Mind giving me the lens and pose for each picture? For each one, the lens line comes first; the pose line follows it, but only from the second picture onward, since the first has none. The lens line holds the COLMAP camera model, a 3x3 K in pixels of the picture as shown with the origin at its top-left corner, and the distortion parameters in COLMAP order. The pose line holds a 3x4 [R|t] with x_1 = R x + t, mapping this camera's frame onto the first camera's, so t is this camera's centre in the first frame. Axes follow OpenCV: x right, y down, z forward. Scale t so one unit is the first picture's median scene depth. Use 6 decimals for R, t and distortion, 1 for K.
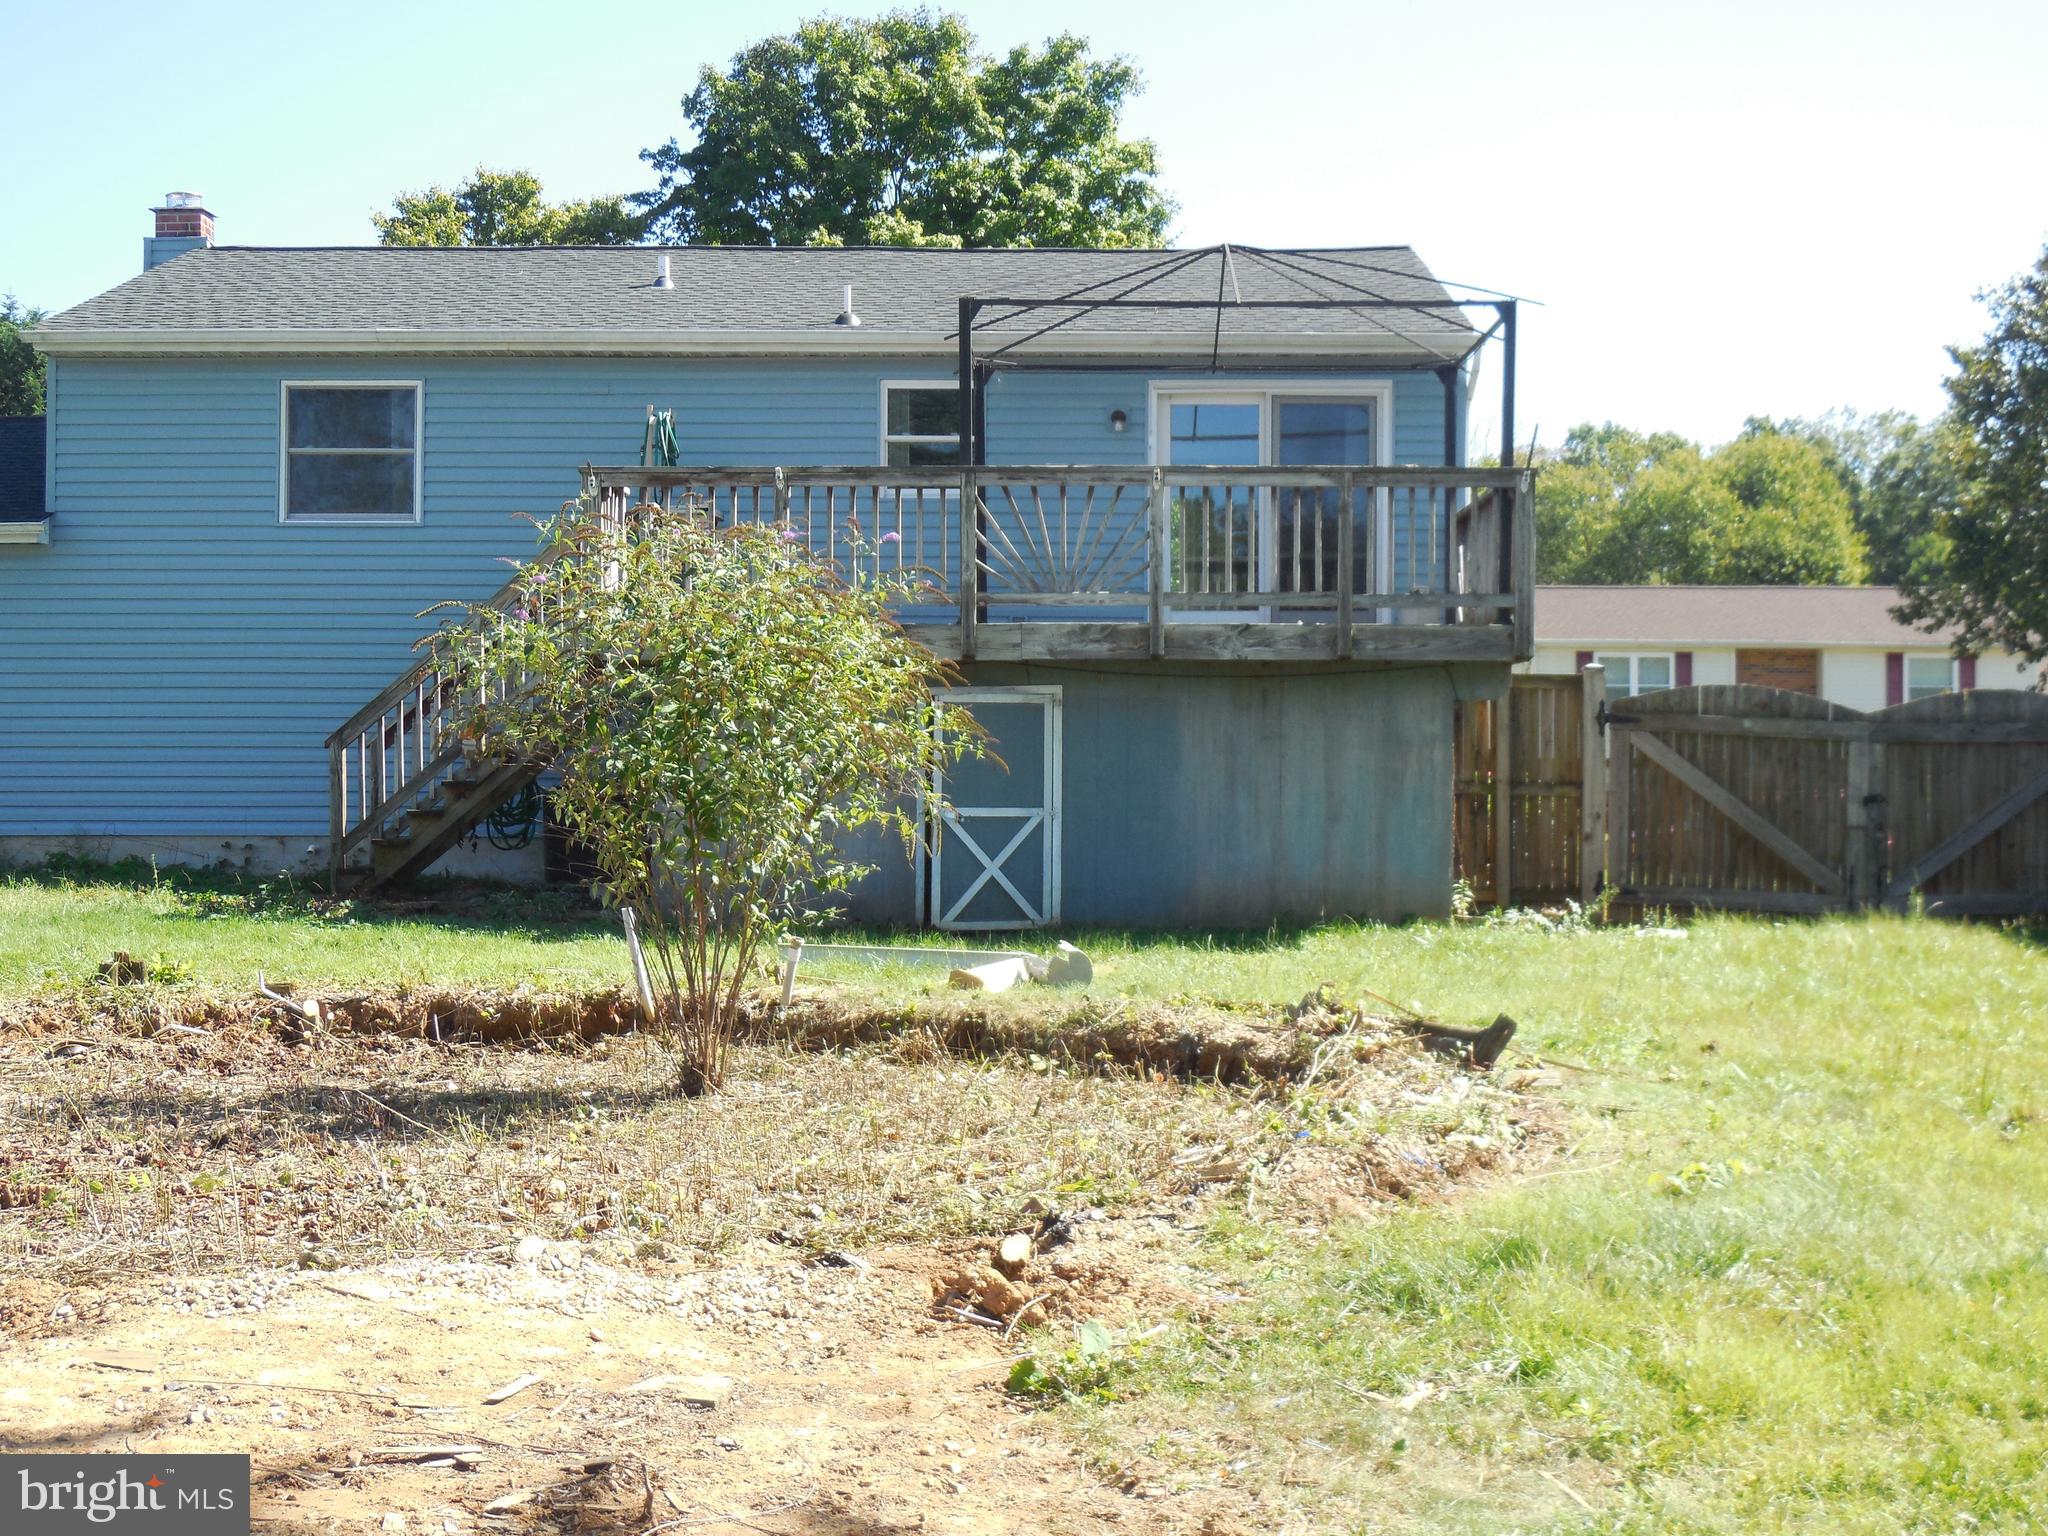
lens RADIAL K [[3123.3, 0, 1024.0], [0, 3123.3, 768.0], [0, 0, 1]] dist [-0.034471, -0.081830]
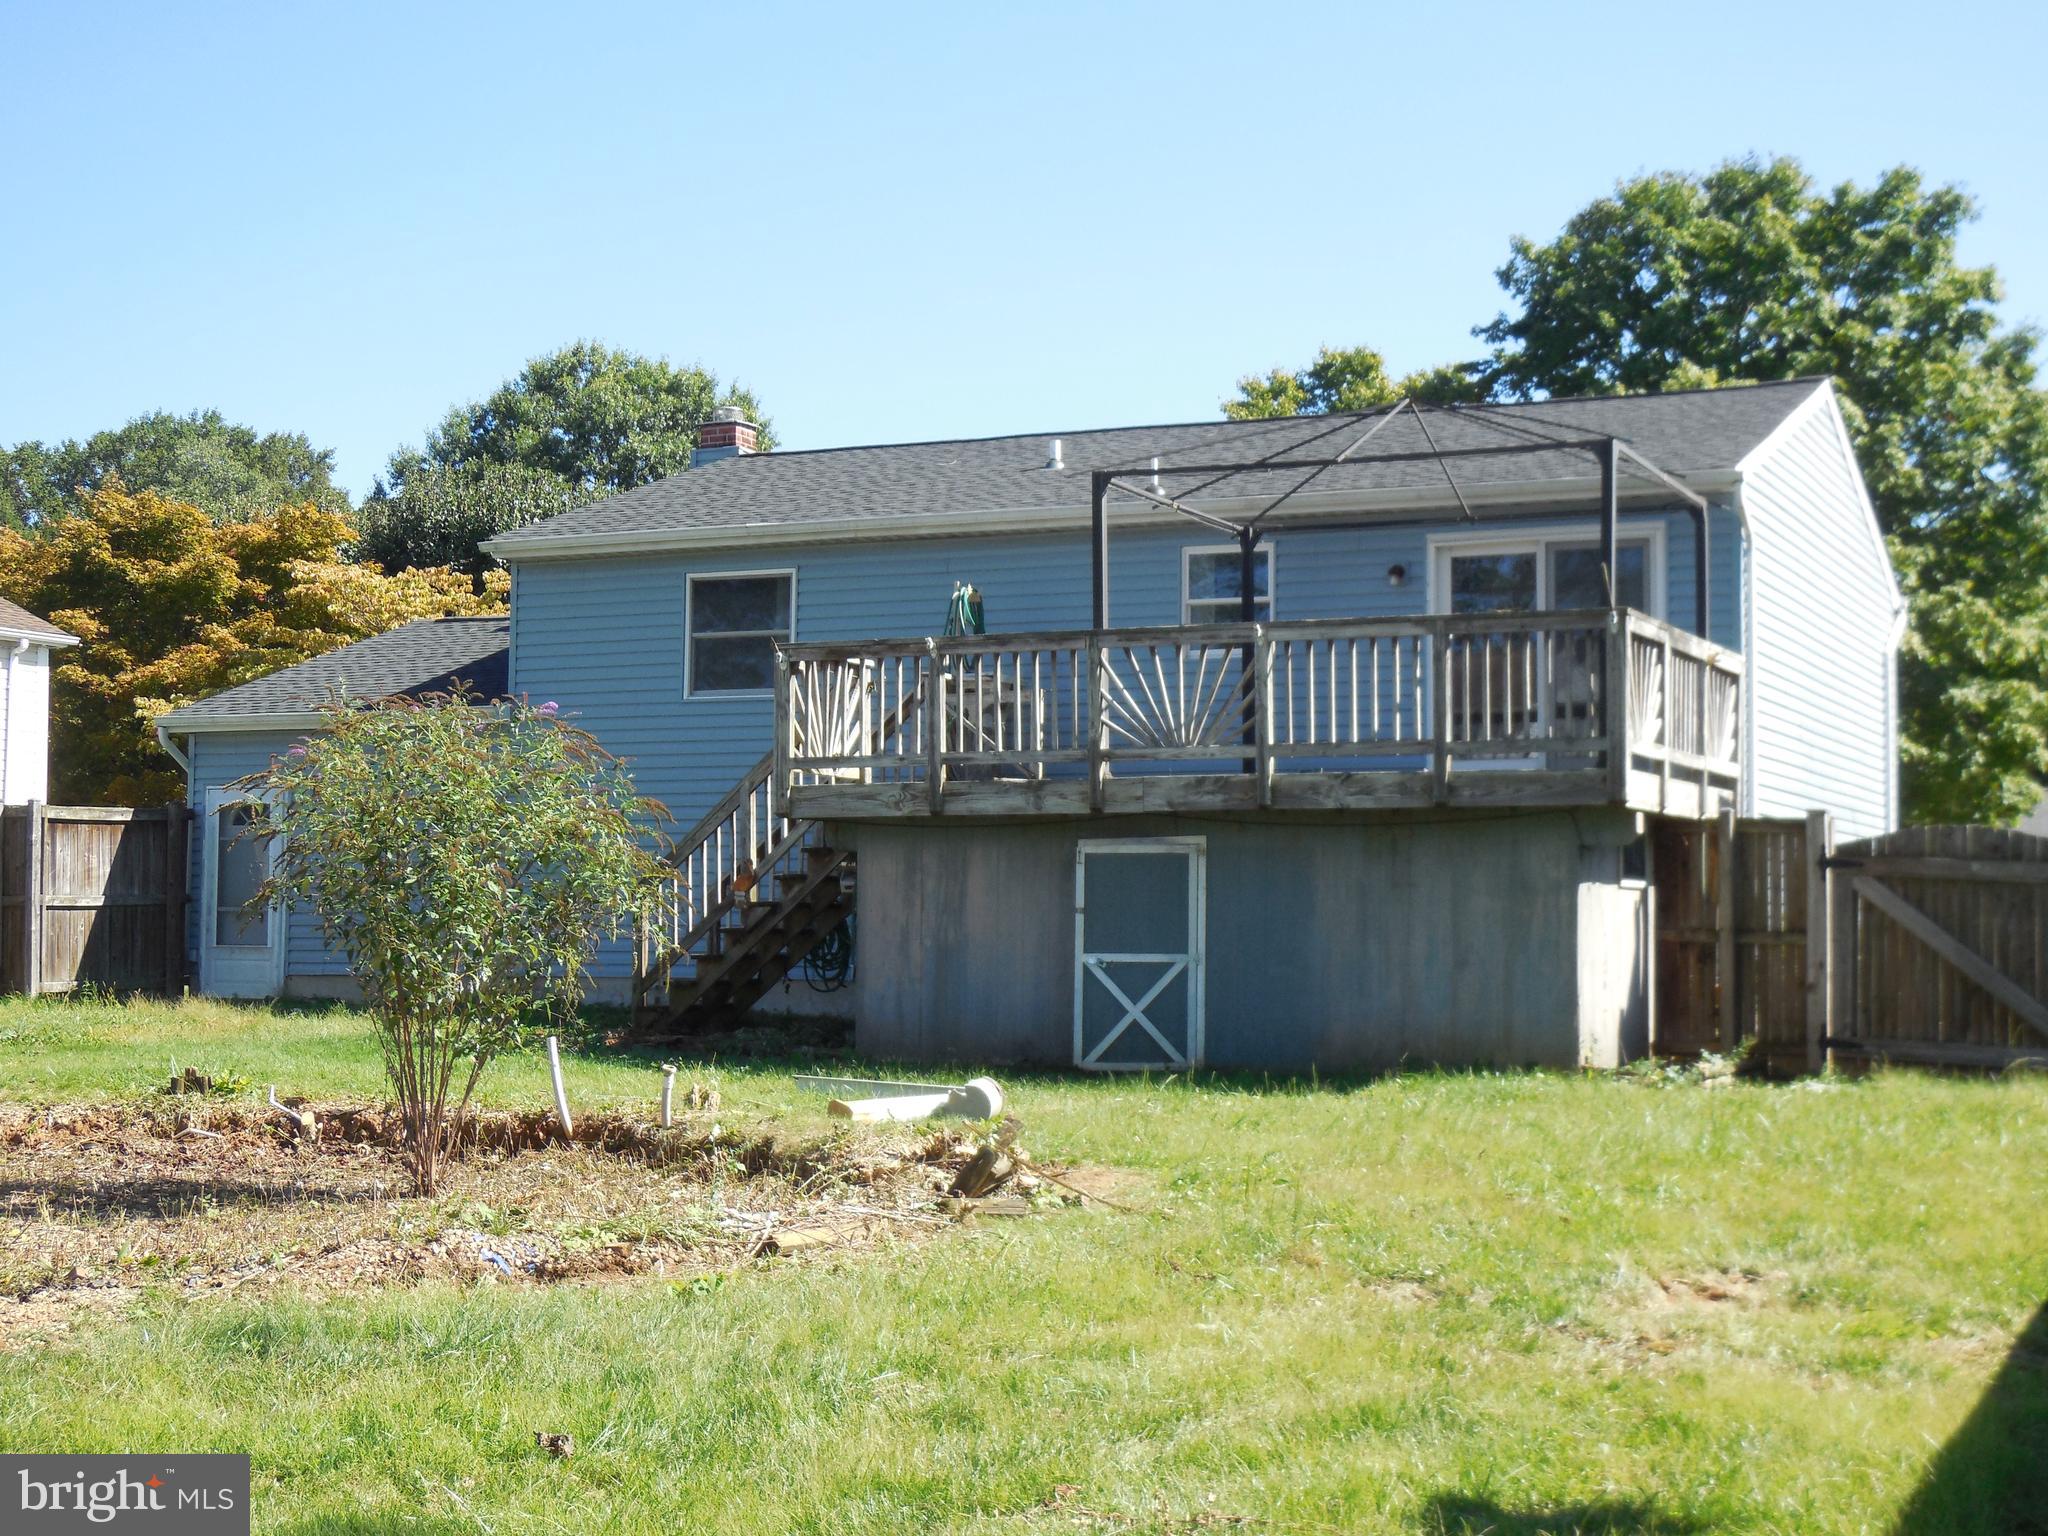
lens RADIAL K [[3123.3, 0, 1024.0], [0, 3123.3, 768.0], [0, 0, 1]] dist [-0.034471, -0.081830]
pose [[0.910452, -0.021286, -0.413066, 0.357629], [0.000344, 0.998714, -0.050706, 0.003370], [0.413614, 0.046024, 0.909288, 0.027506]]
